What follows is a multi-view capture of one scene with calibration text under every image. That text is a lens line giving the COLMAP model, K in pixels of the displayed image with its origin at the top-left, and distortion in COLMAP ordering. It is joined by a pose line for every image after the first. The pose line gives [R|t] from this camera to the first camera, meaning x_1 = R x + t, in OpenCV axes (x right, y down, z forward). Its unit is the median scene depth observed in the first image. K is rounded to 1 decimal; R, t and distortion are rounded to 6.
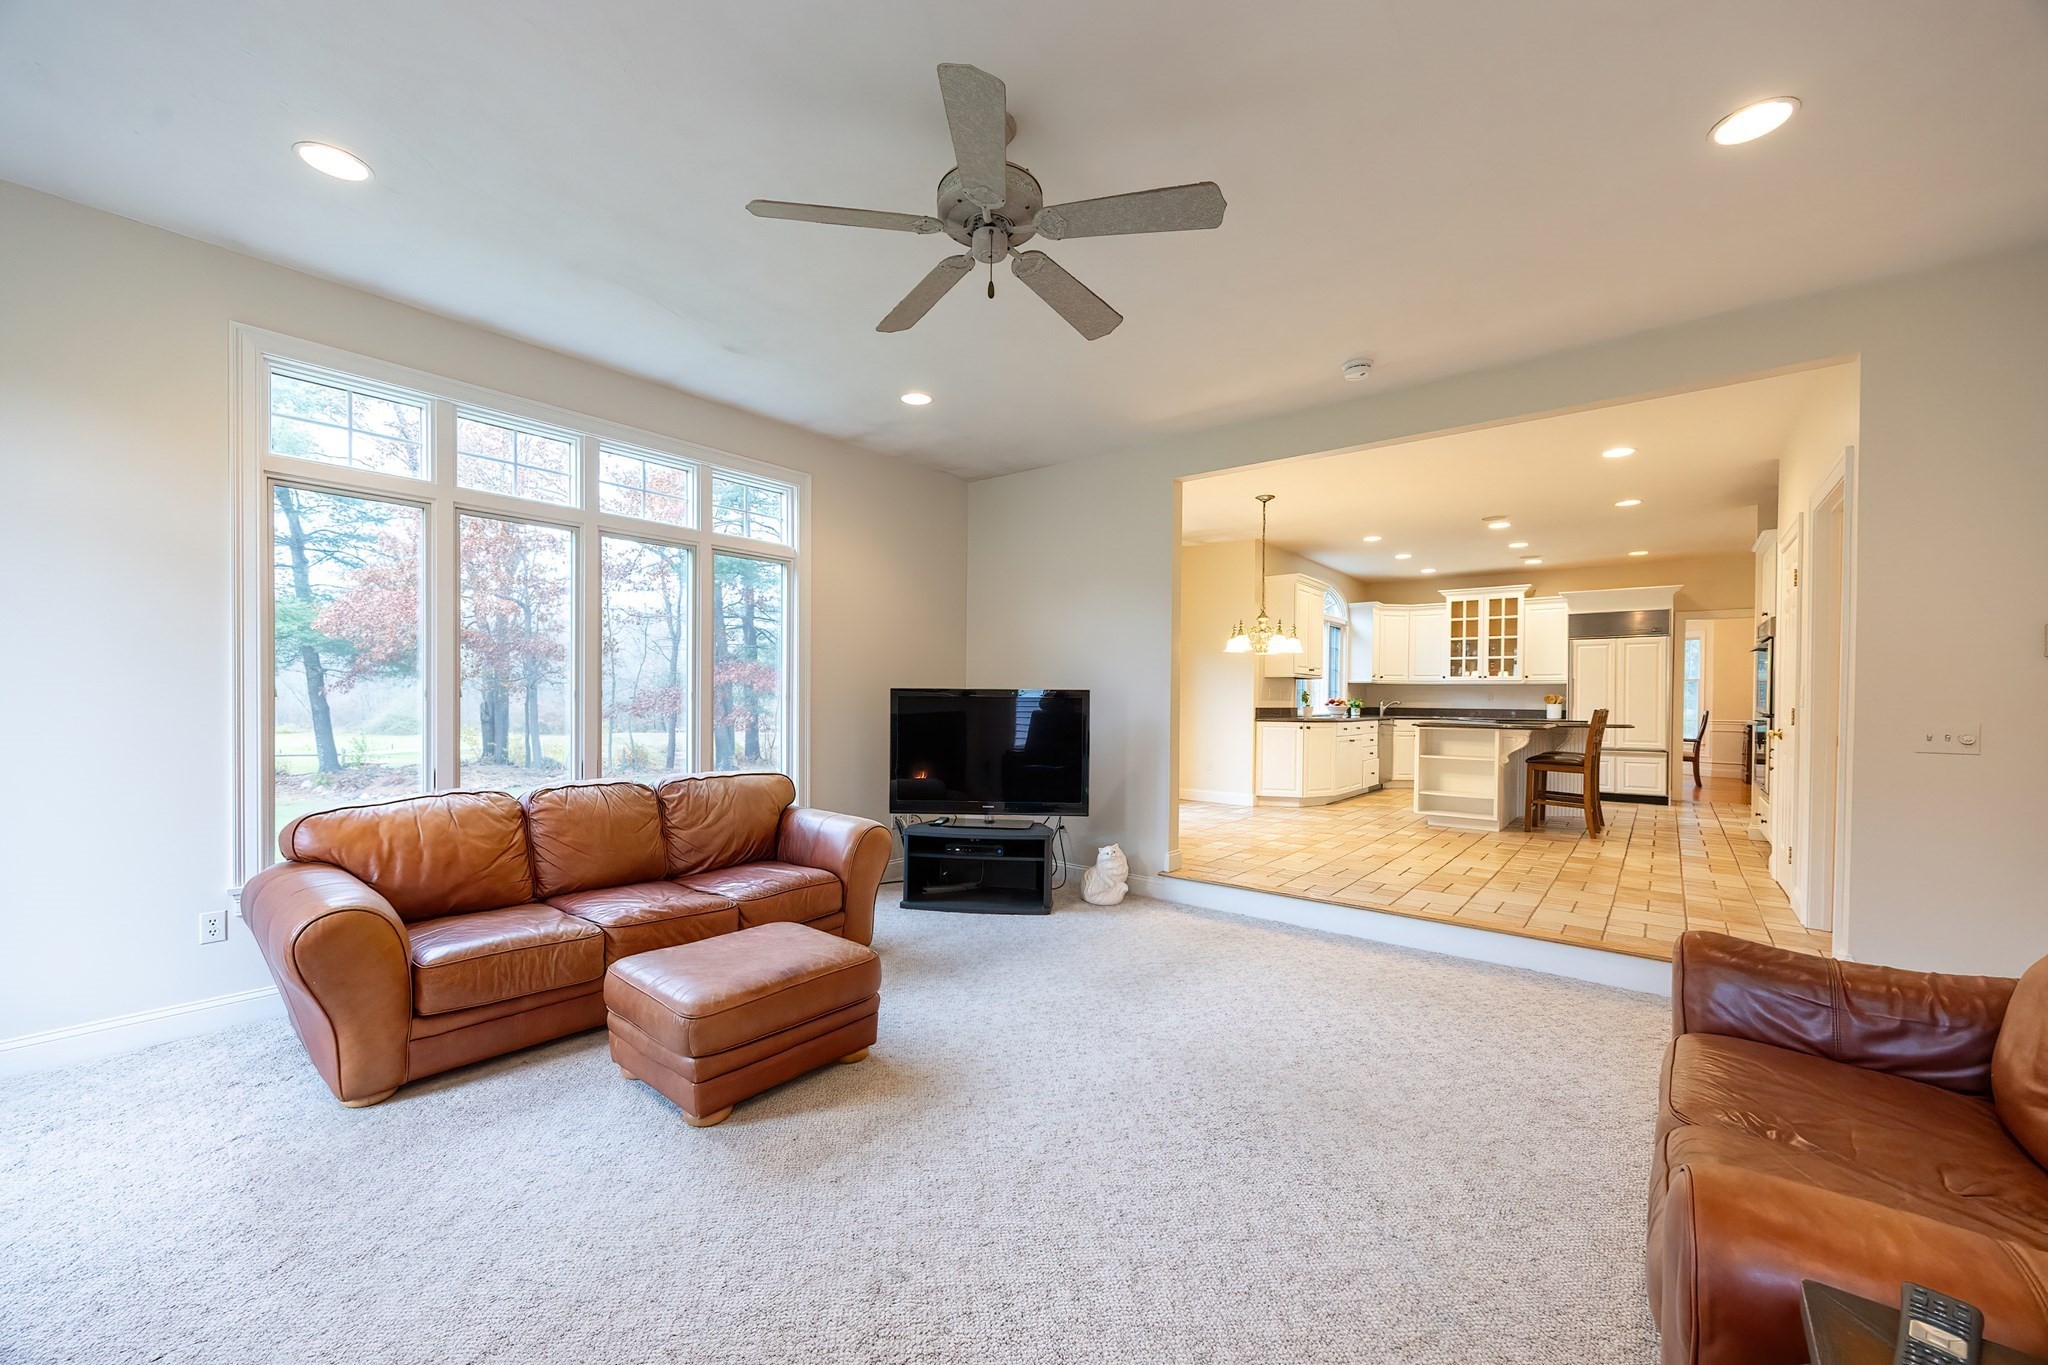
lens RADIAL K [[775.1, 0, 1034.5], [0, 775.1, 707.4], [0, 0, 1]] dist [0.001577, 0.000258]
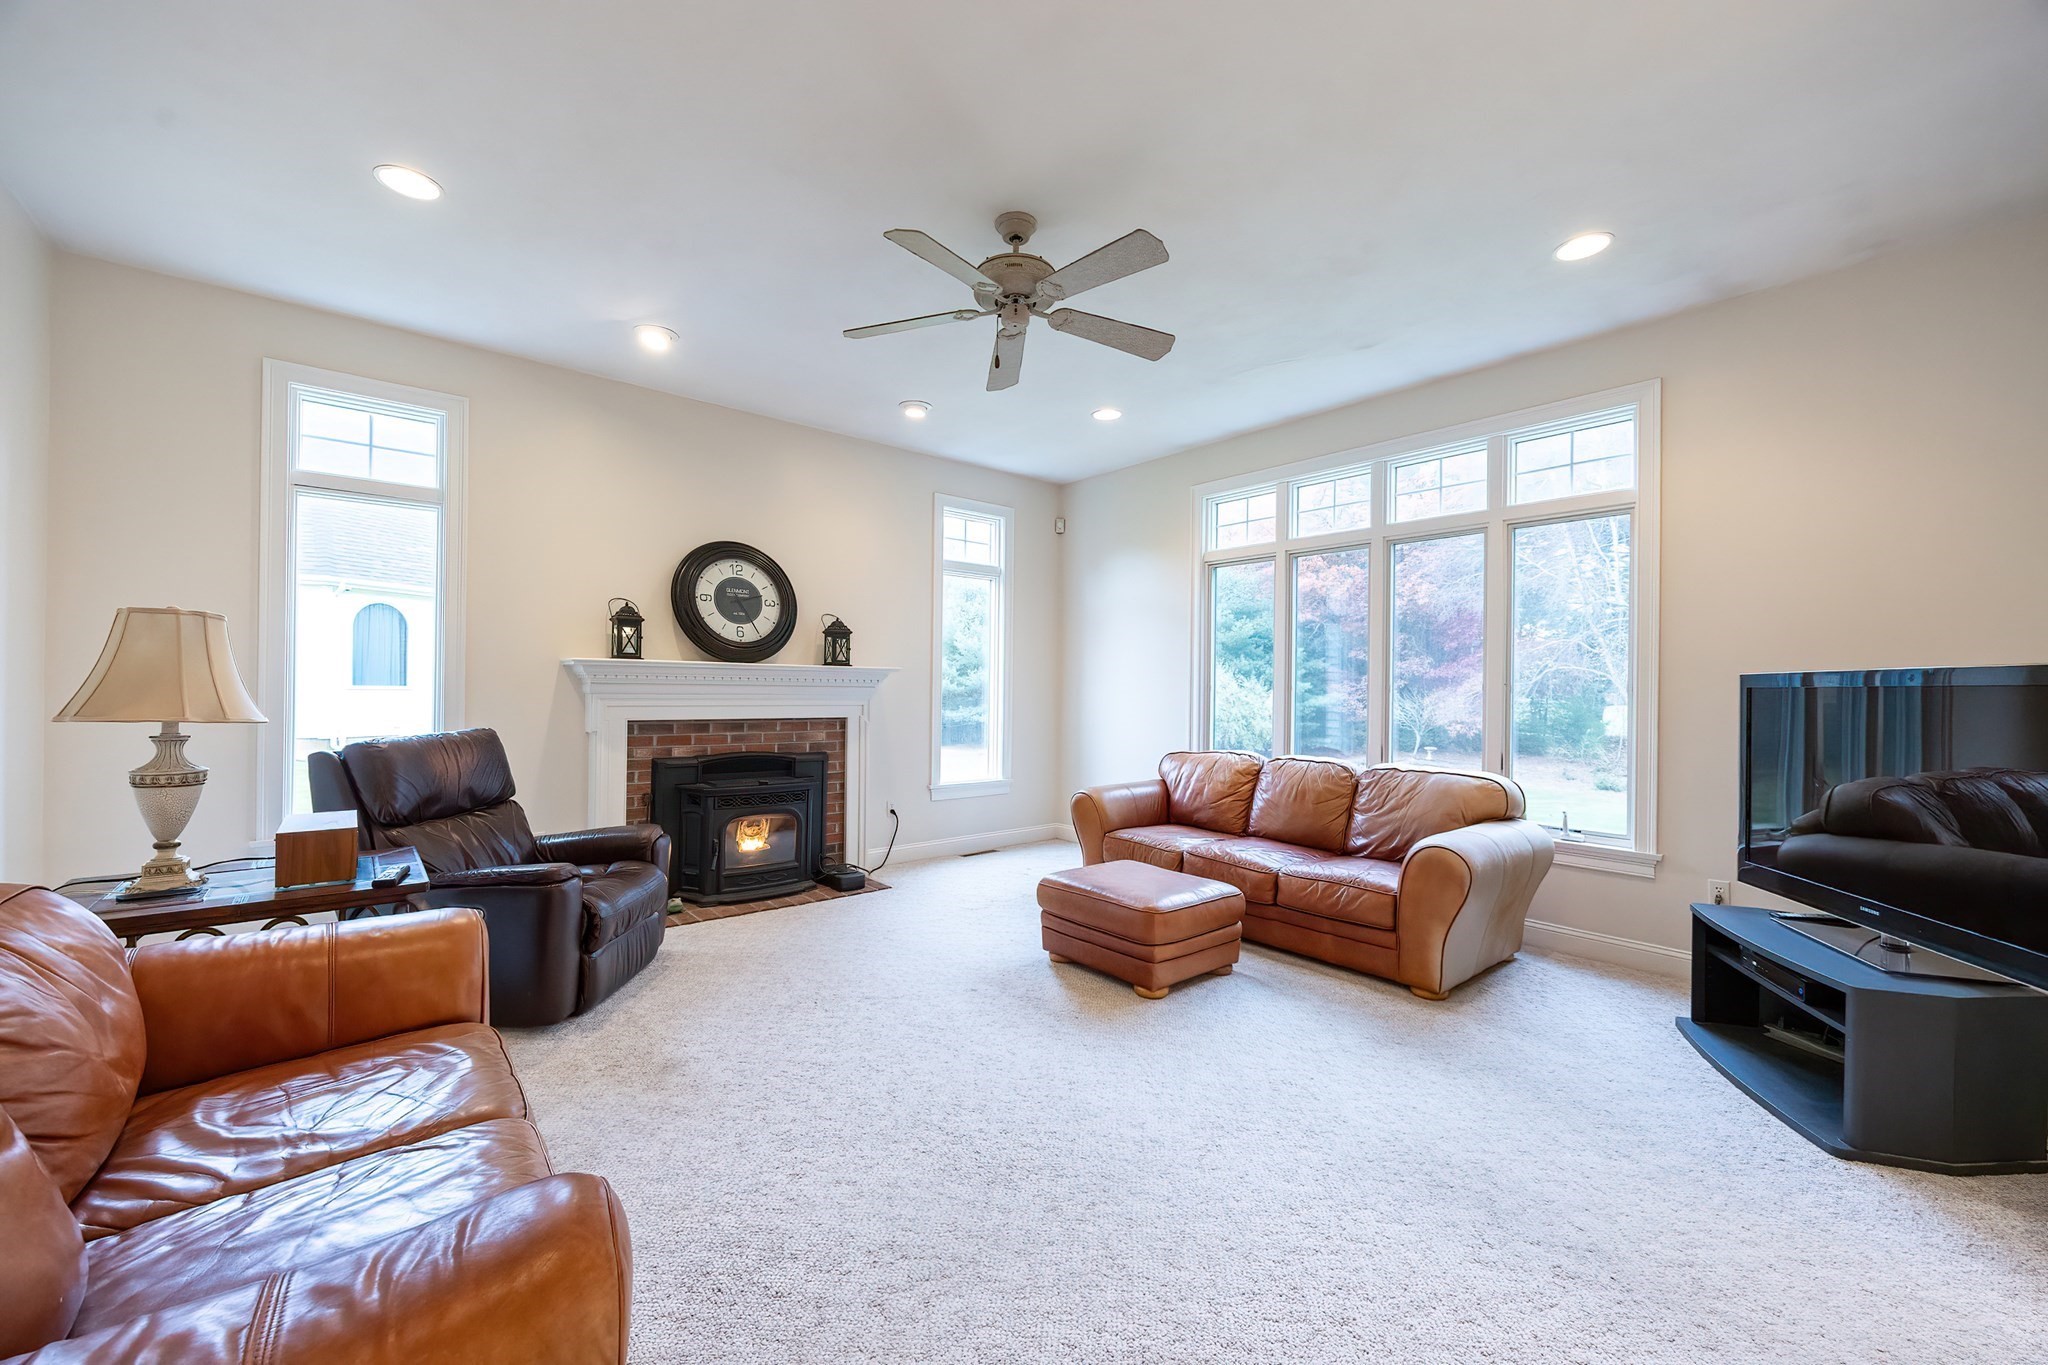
lens RADIAL K [[785.5, 0, 1013.1], [0, 785.5, 687.8], [0, 0, 1]] dist [-0.001207, 0.000015]
pose [[-0.189061, -0.014437, -0.981859, 0.703912], [-0.025831, 0.999619, -0.009724, 0.009466], [0.981625, 0.023524, -0.189362, 0.746159]]
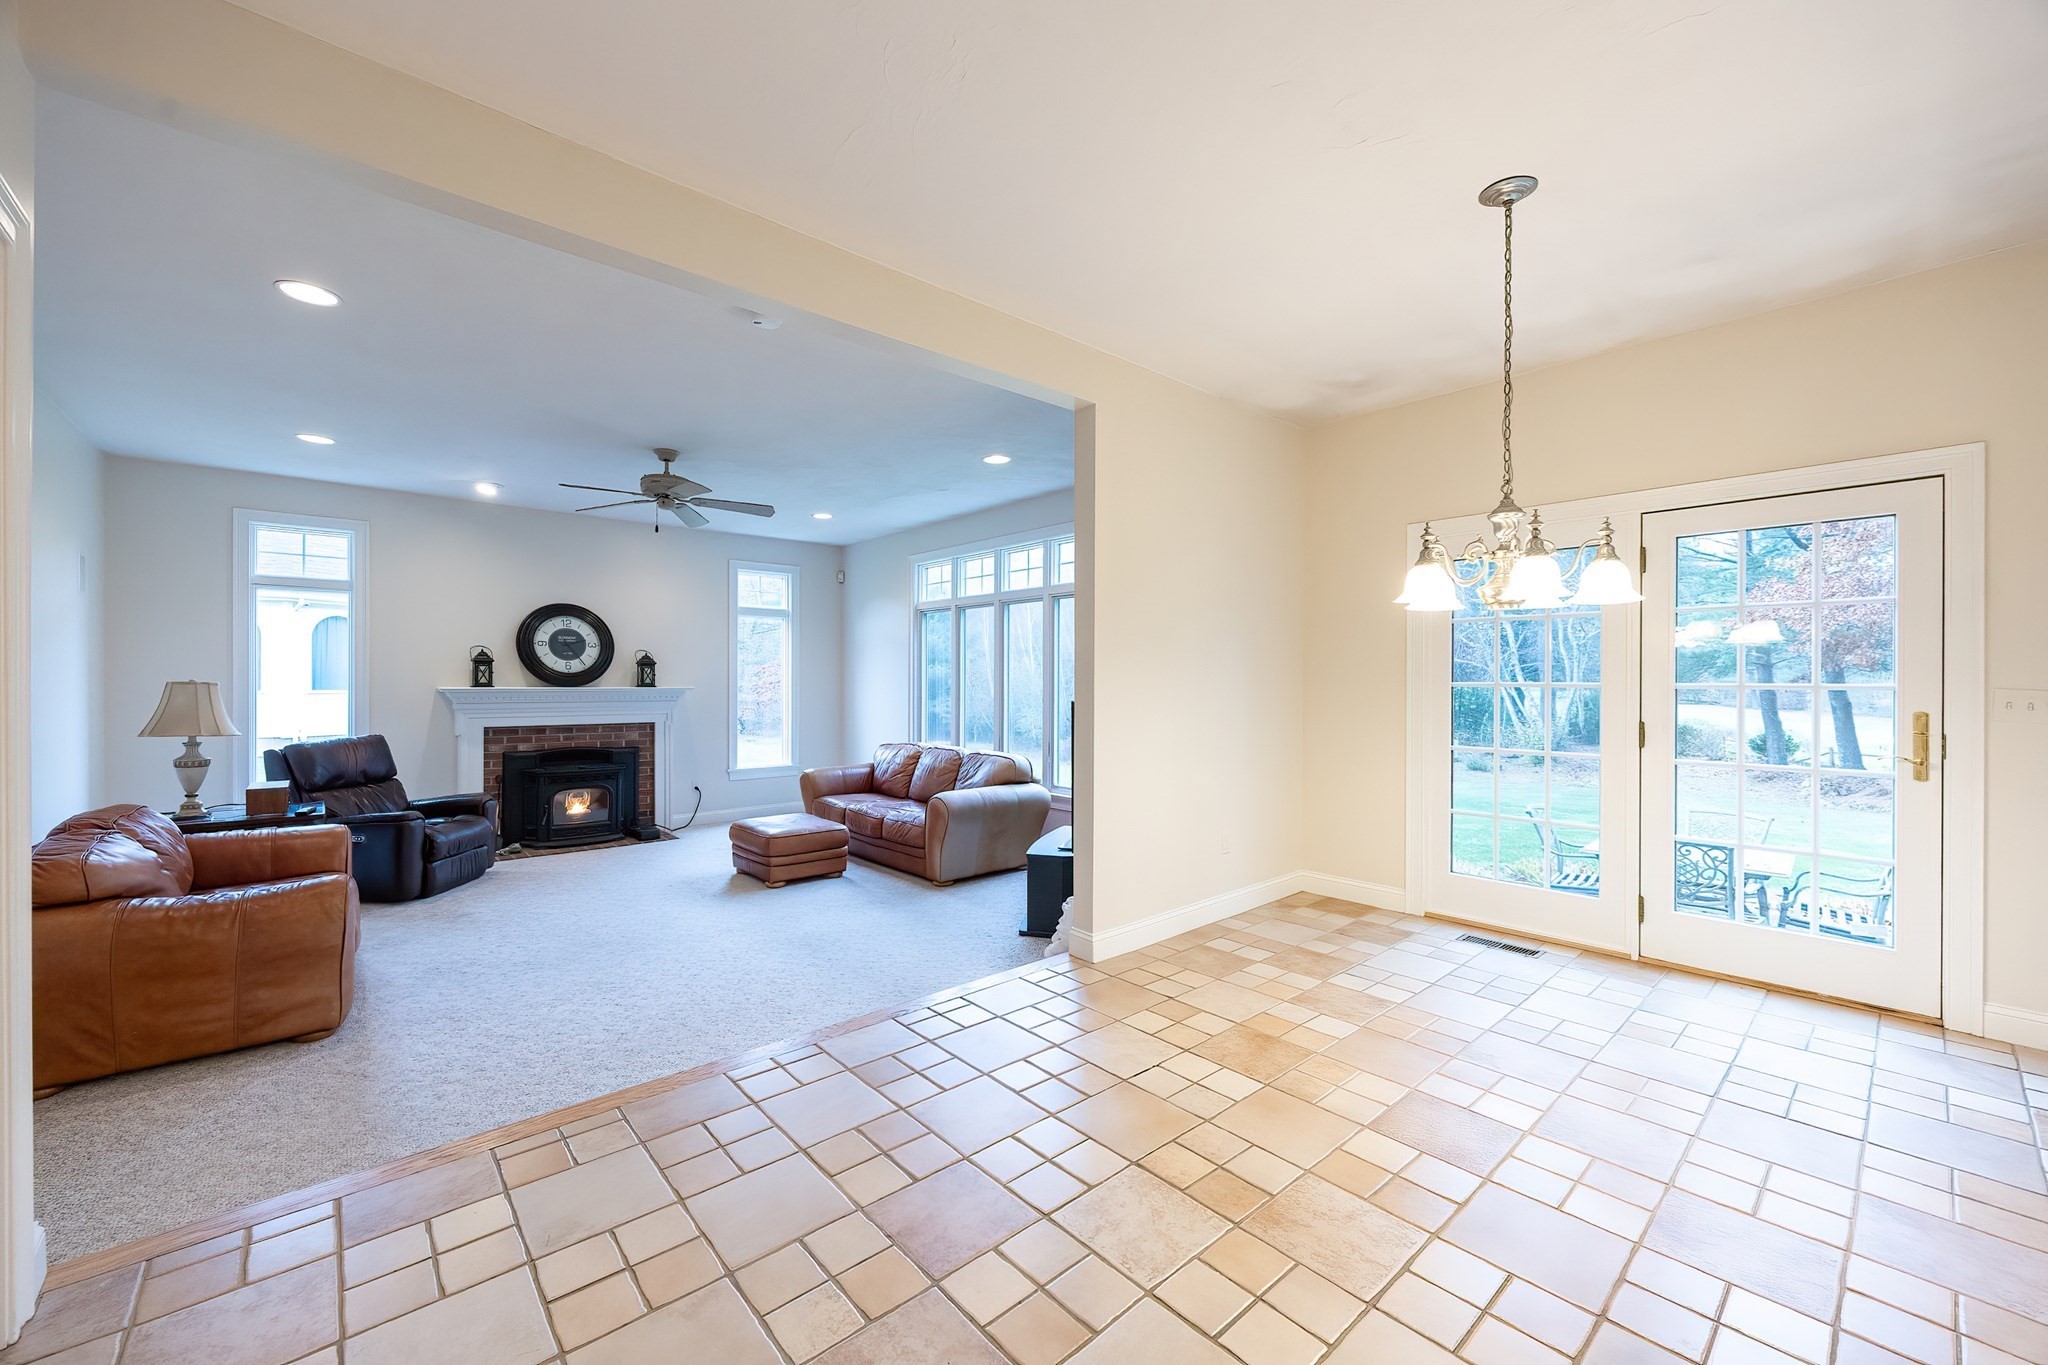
lens RADIAL K [[787.4, 0, 1028.4], [0, 787.4, 682.7], [0, 0, 1]] dist [0.000484, 0.000039]
pose [[-0.157308, -0.009012, -0.987508, 1.212493], [-0.017182, 0.999832, -0.006387, -0.047275], [0.987400, 0.015963, -0.157437, 1.436788]]
